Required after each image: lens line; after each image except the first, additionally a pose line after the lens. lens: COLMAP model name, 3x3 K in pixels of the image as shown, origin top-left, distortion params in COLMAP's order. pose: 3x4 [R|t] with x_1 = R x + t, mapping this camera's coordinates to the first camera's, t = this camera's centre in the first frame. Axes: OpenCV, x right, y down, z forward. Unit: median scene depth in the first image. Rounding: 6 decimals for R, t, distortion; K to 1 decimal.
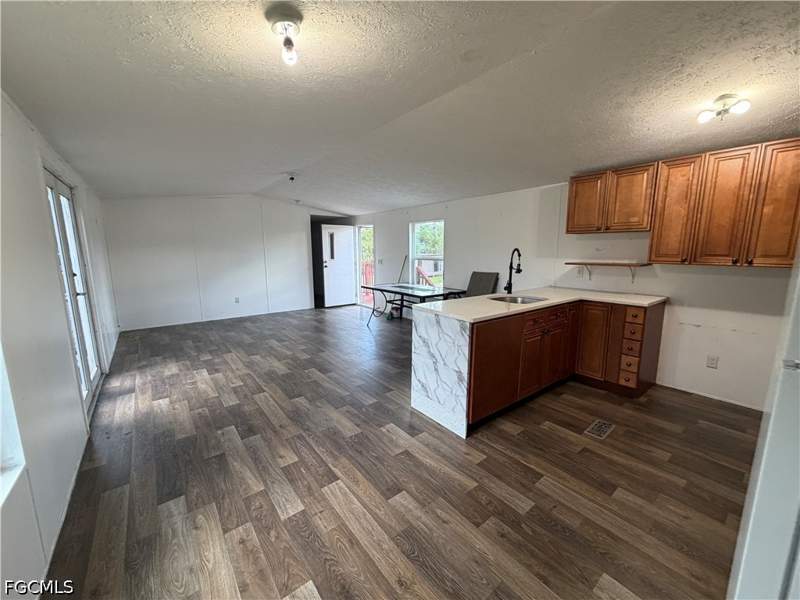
lens RADIAL K [[319.4, 0, 397.6], [0, 319.4, 300.9], [0, 0, 1]] dist [-0.000665, 0.000783]
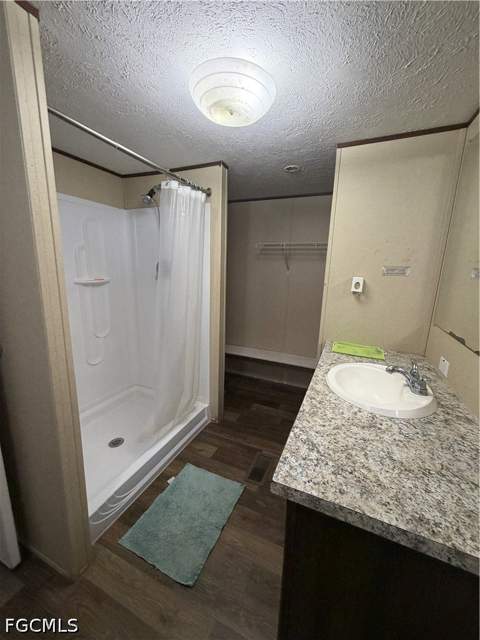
lens RADIAL K [[255.5, 0, 239.3], [0, 255.5, 319.3], [0, 0, 1]] dist [-0.000665, 0.000783]
pose [[0.882100, -0.068109, 0.466112, -0.041980], [0.048216, 0.997350, 0.054486, -0.021819], [-0.468587, -0.025588, 0.883047, 0.118199]]
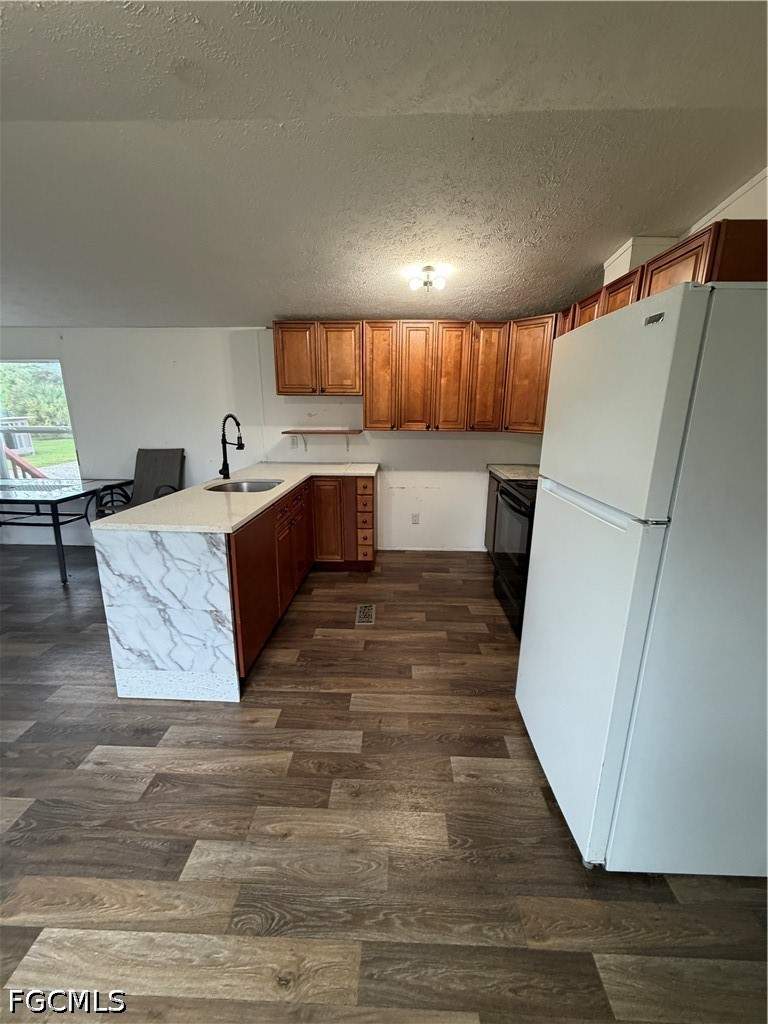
lens RADIAL K [[408.8, 0, 385.5], [0, 408.8, 511.3], [0, 0, 1]] dist [-0.000665, 0.000783]
pose [[0.640675, -0.179113, 0.746628, -0.141236], [0.116800, 0.983829, 0.135791, -0.040676], [-0.758876, 0.000208, 0.651235, 0.169417]]
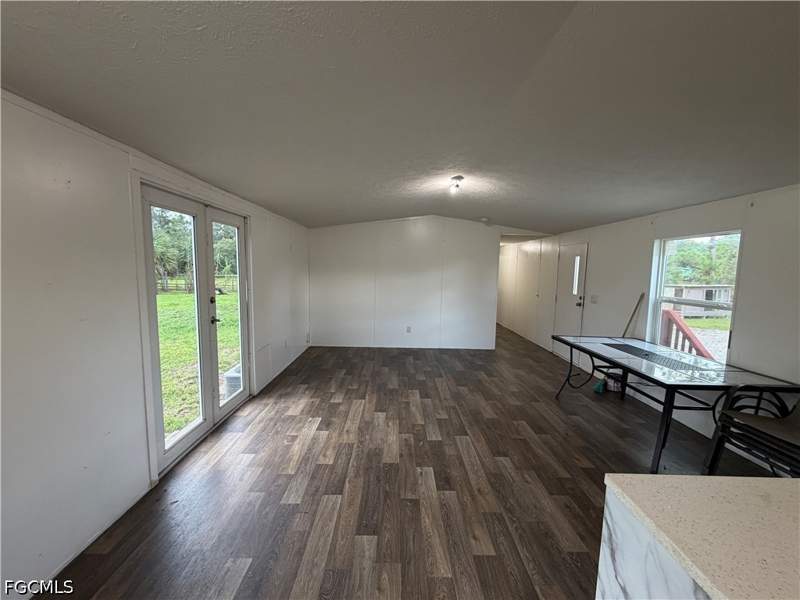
lens RADIAL K [[319.4, 0, 398.5], [0, 319.4, 298.8], [0, 0, 1]] dist [-0.000665, 0.000783]
pose [[0.792444, 0.075634, -0.605237, 0.060610], [-0.120962, 0.992061, -0.034402, -0.127911], [0.597830, 0.100472, 0.795302, 0.567191]]
